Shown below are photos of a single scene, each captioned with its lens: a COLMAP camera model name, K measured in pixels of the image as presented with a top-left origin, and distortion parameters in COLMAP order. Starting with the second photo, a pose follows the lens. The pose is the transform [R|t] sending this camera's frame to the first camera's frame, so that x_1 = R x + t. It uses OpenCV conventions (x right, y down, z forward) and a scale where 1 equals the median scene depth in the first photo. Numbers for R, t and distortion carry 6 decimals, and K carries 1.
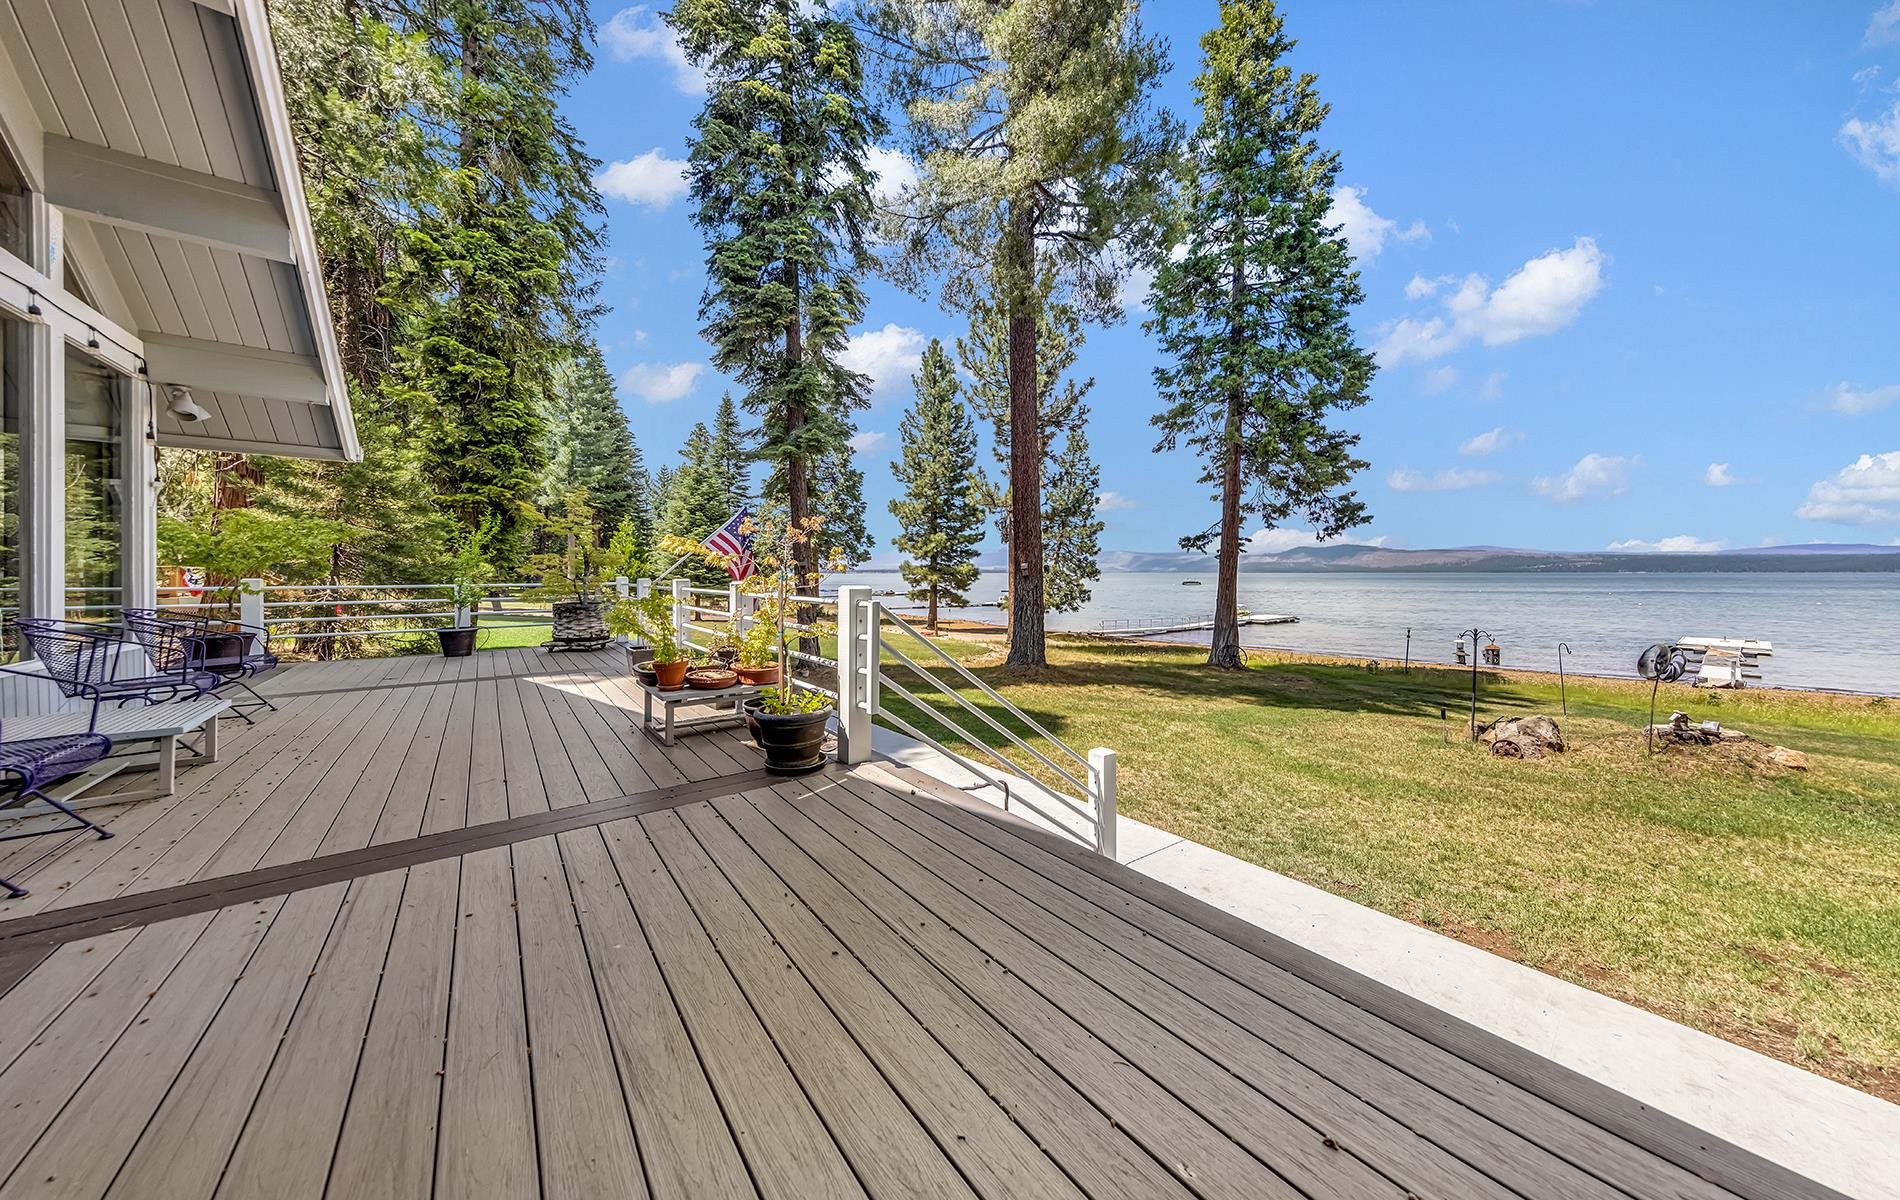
lens RADIAL K [[595.9, 0, 944.9], [0, 595.9, 579.0], [0, 0, 1]] dist [0.000711, 0.000037]
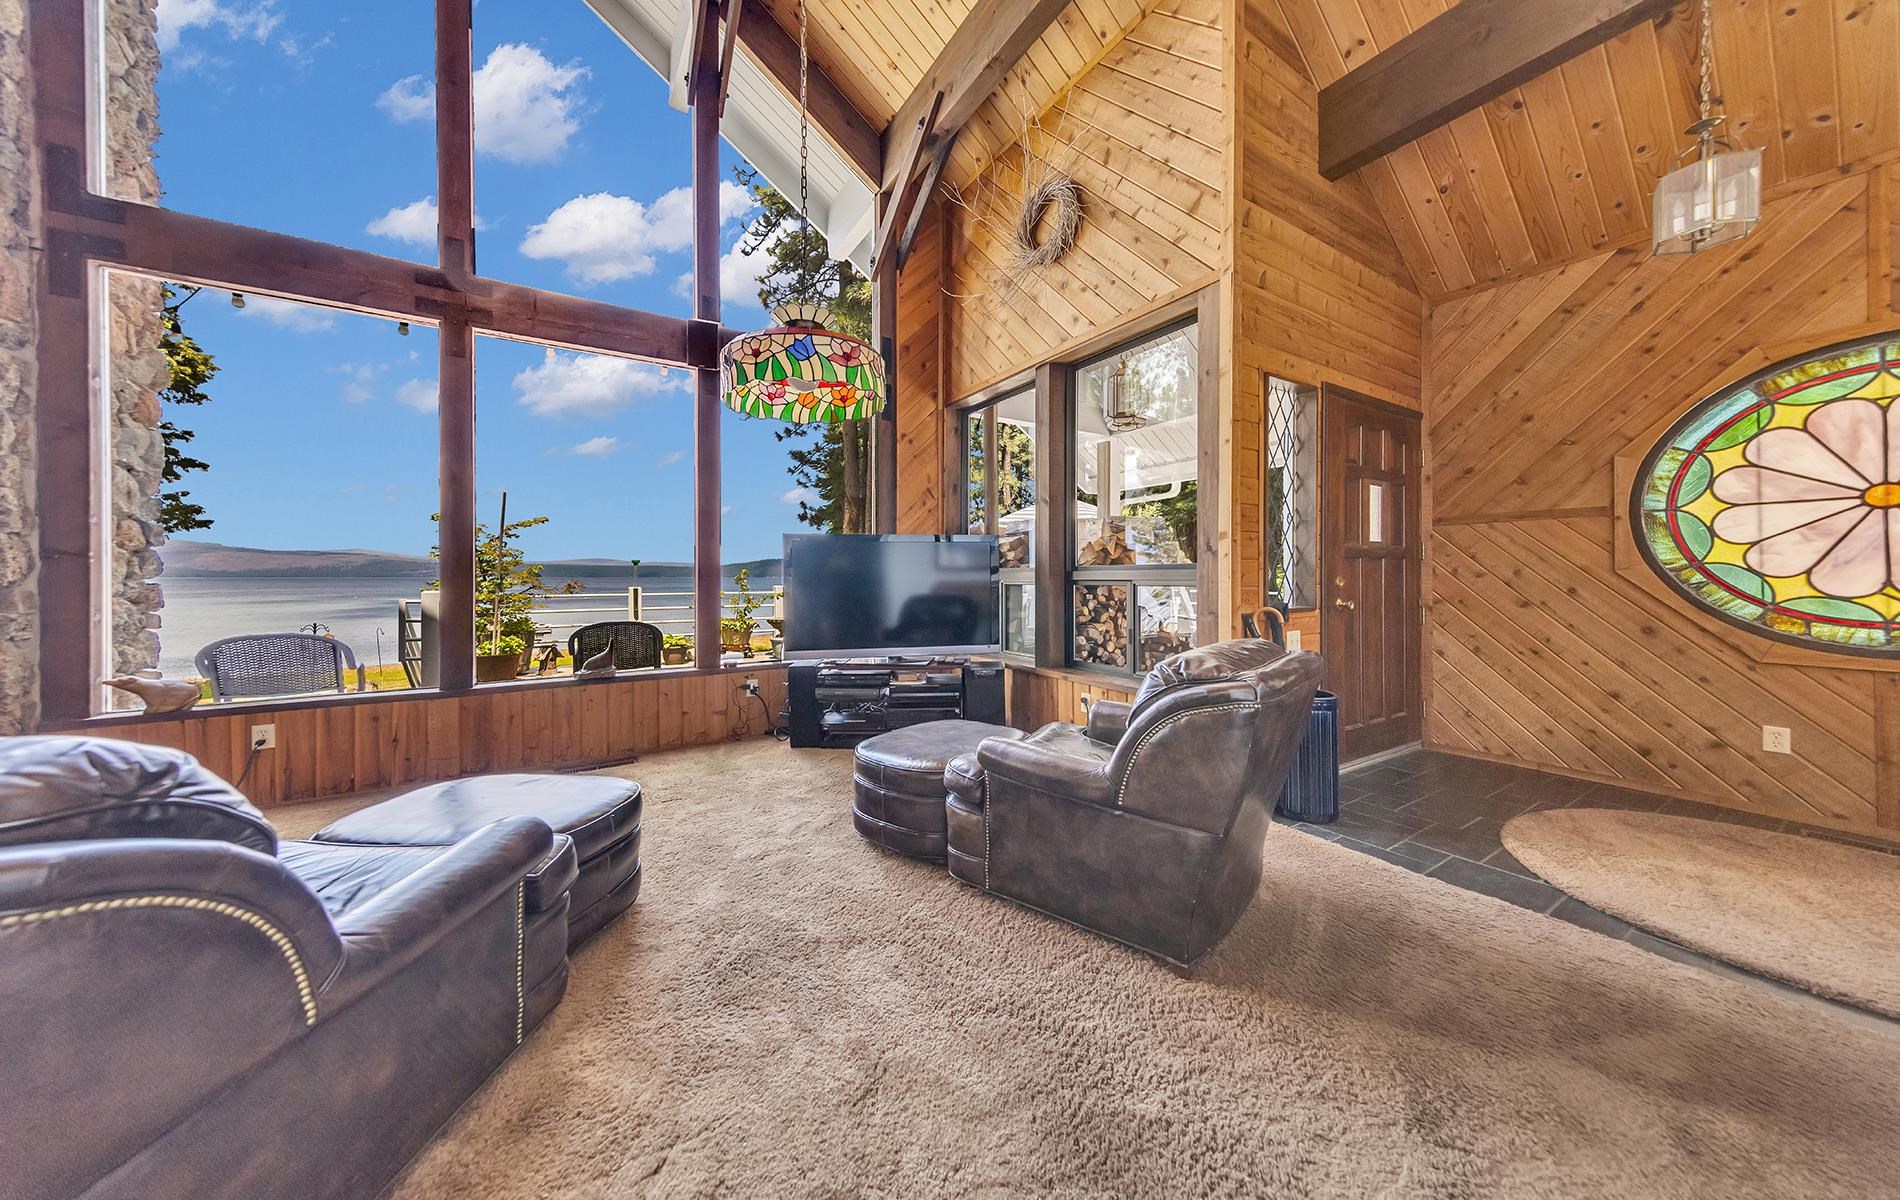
lens RADIAL K [[621.7, 0, 952.2], [0, 621.7, 584.8], [0, 0, 1]] dist [0.001967, 0.000098]
pose [[0.074990, -0.006155, 0.997165, -0.175569], [0.007276, 0.999958, 0.005625, -0.000045], [-0.997158, 0.006834, 0.075031, -0.236020]]
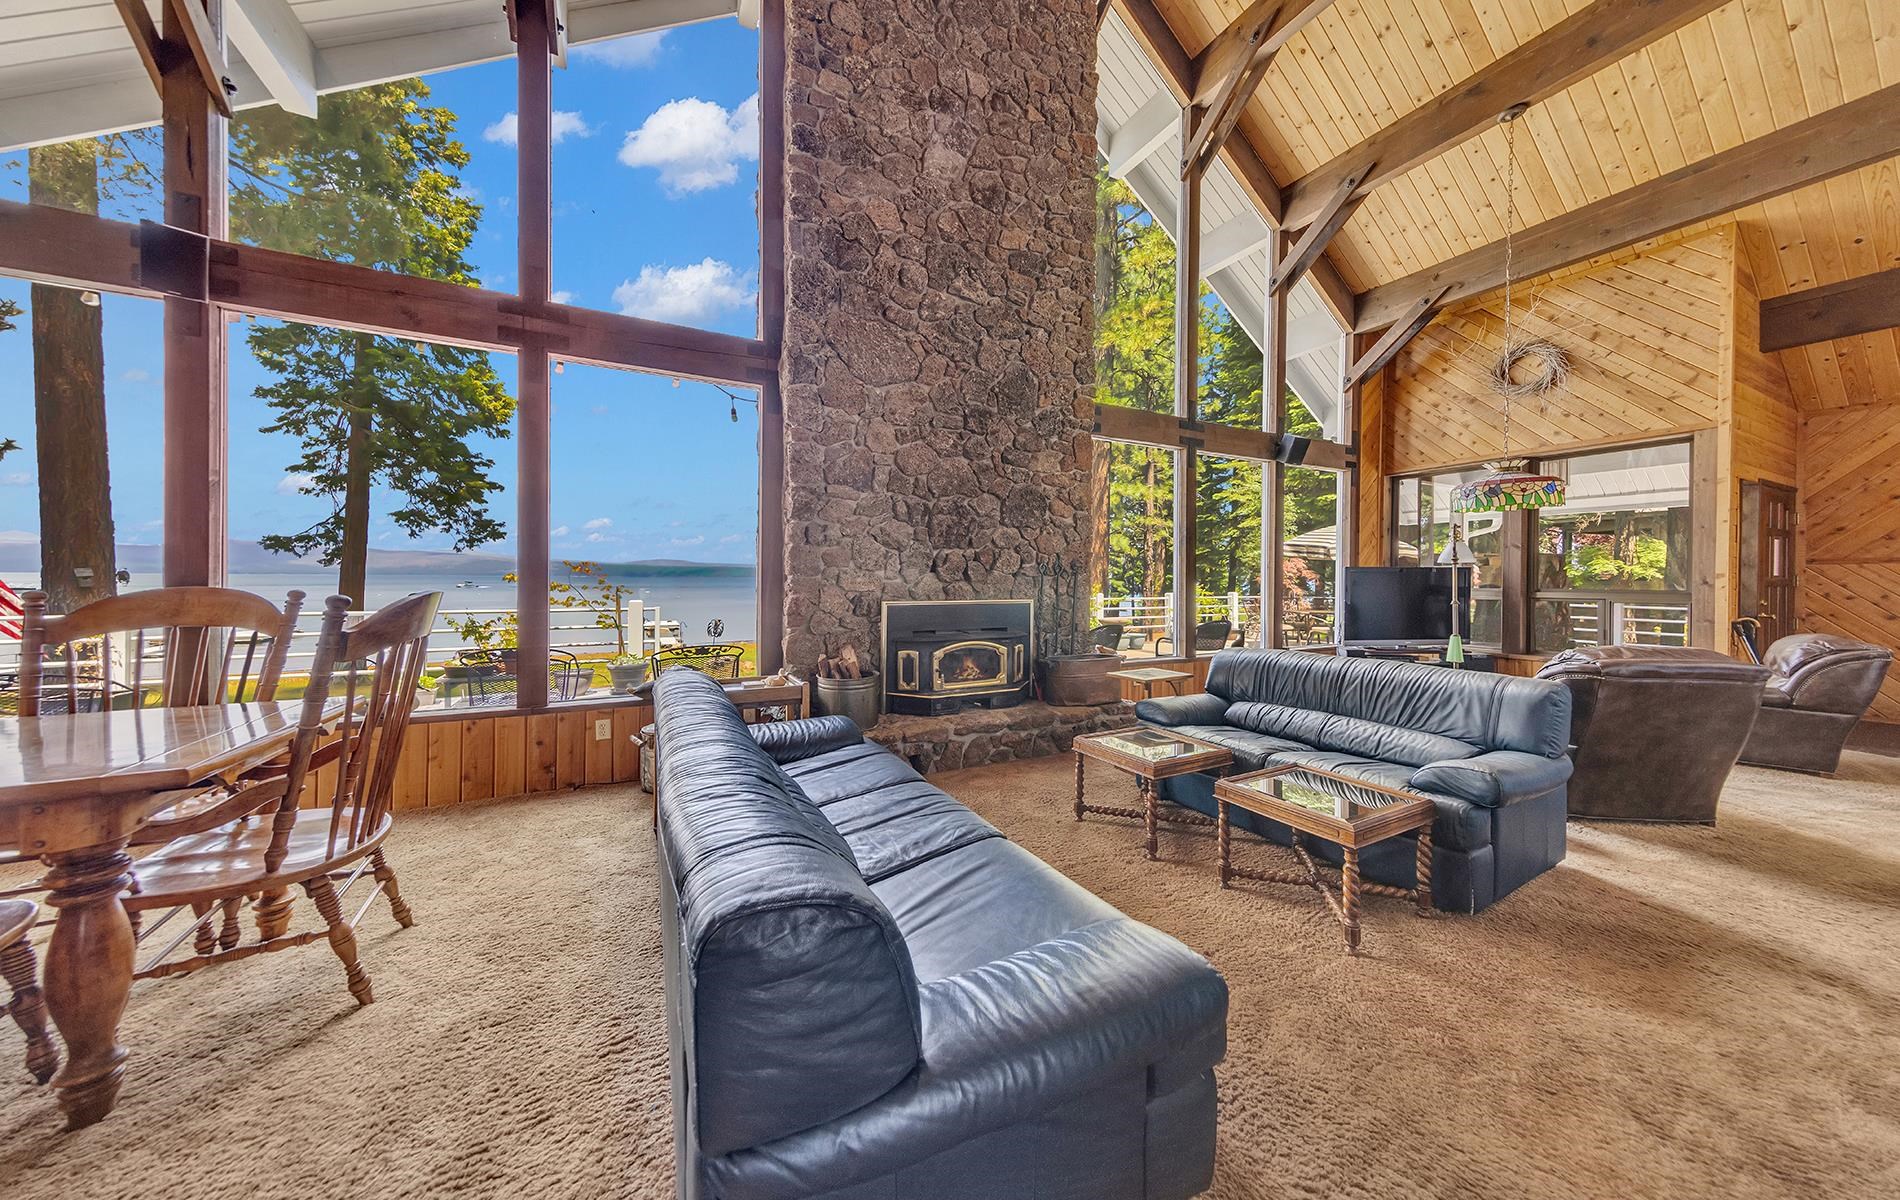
lens RADIAL K [[611.3, 0, 954.6], [0, 611.3, 582.6], [0, 0, 1]] dist [0.005097, -0.000247]
pose [[0.163952, -0.003576, 0.986462, -0.298952], [0.002590, 0.999992, 0.003195, -0.008267], [-0.986465, 0.002031, 0.163960, -0.055789]]
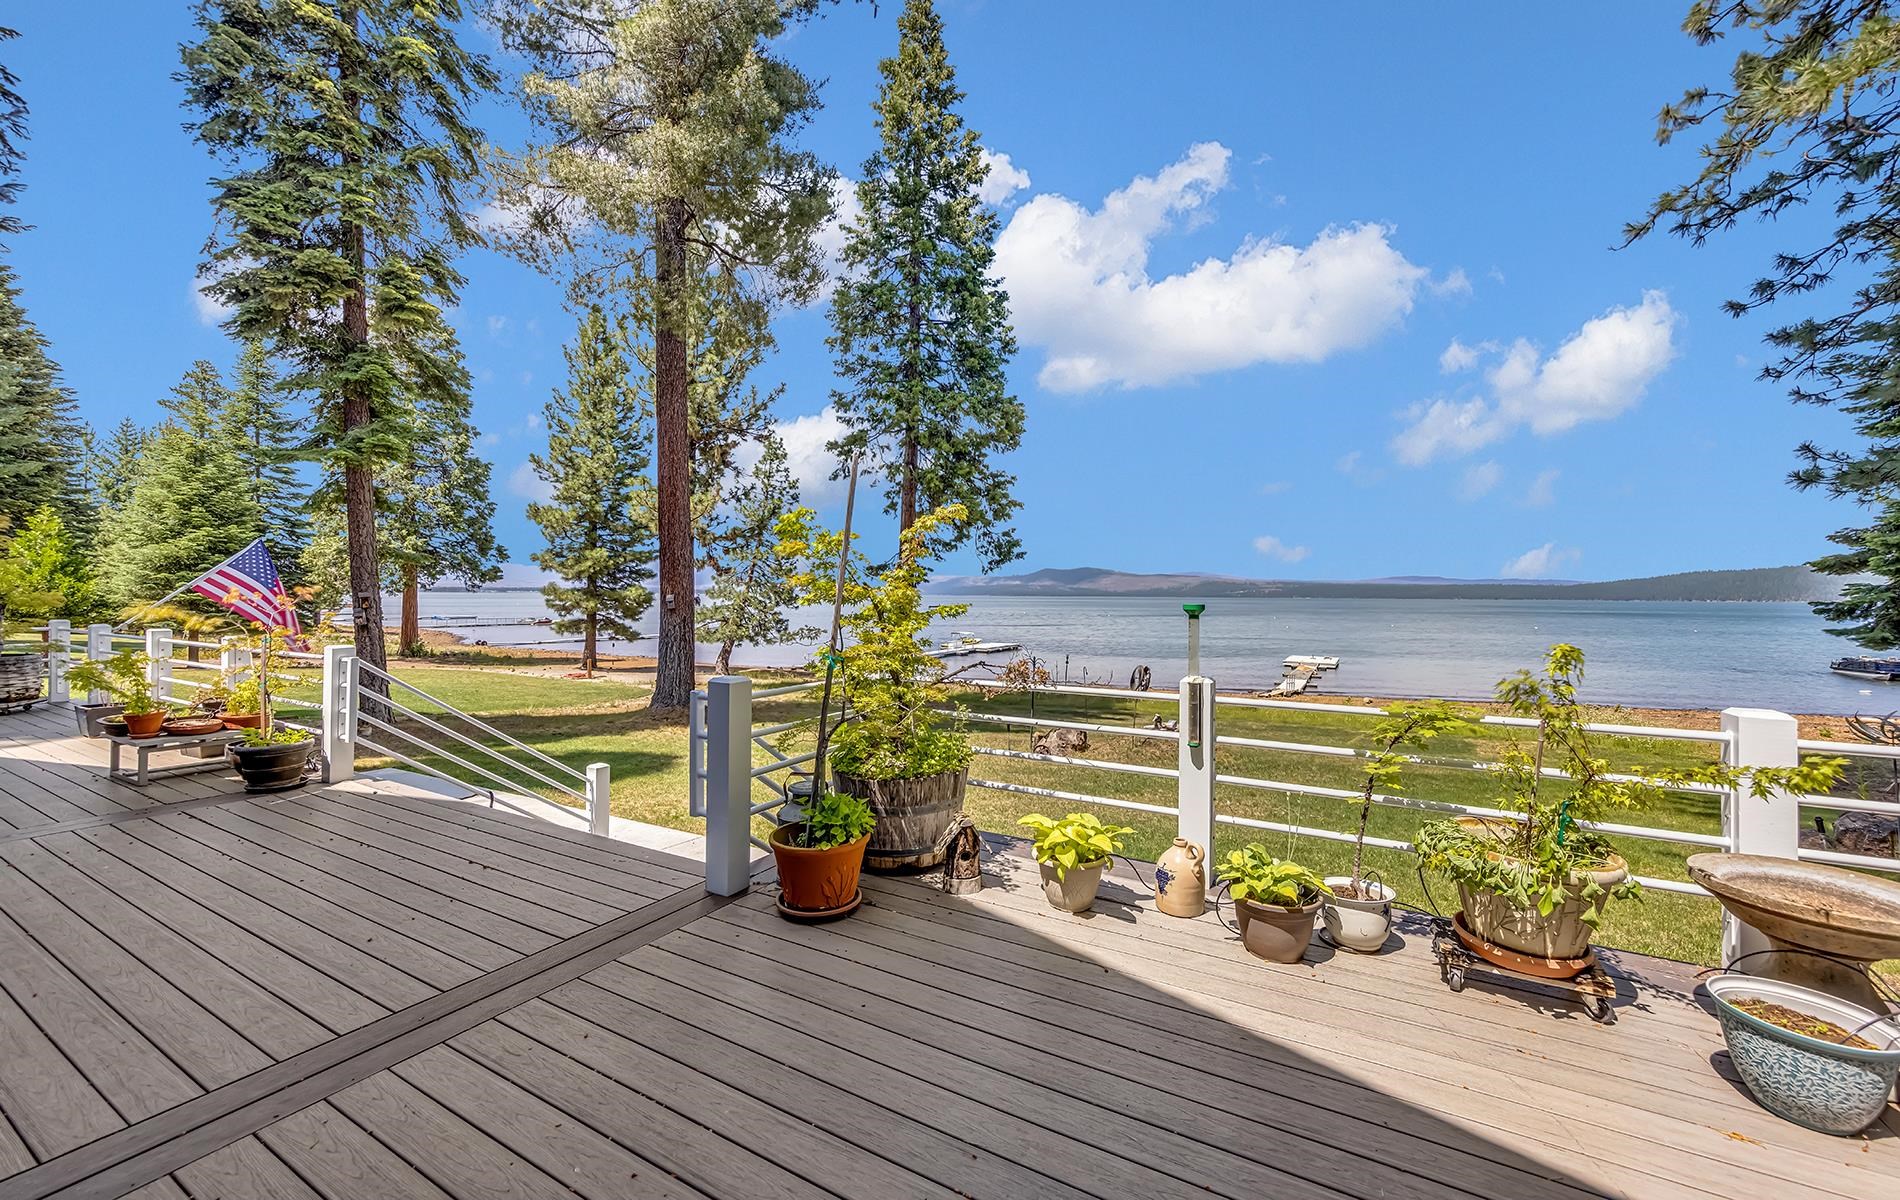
lens RADIAL K [[726.7, 0, 950.3], [0, 726.7, 594.8], [0, 0, 1]] dist [0.001343, -0.000119]
pose [[0.917334, 0.009189, 0.398012, 0.063665], [-0.005500, 0.999931, -0.010408, -0.013057], [-0.398080, 0.007358, 0.917321, -0.143022]]
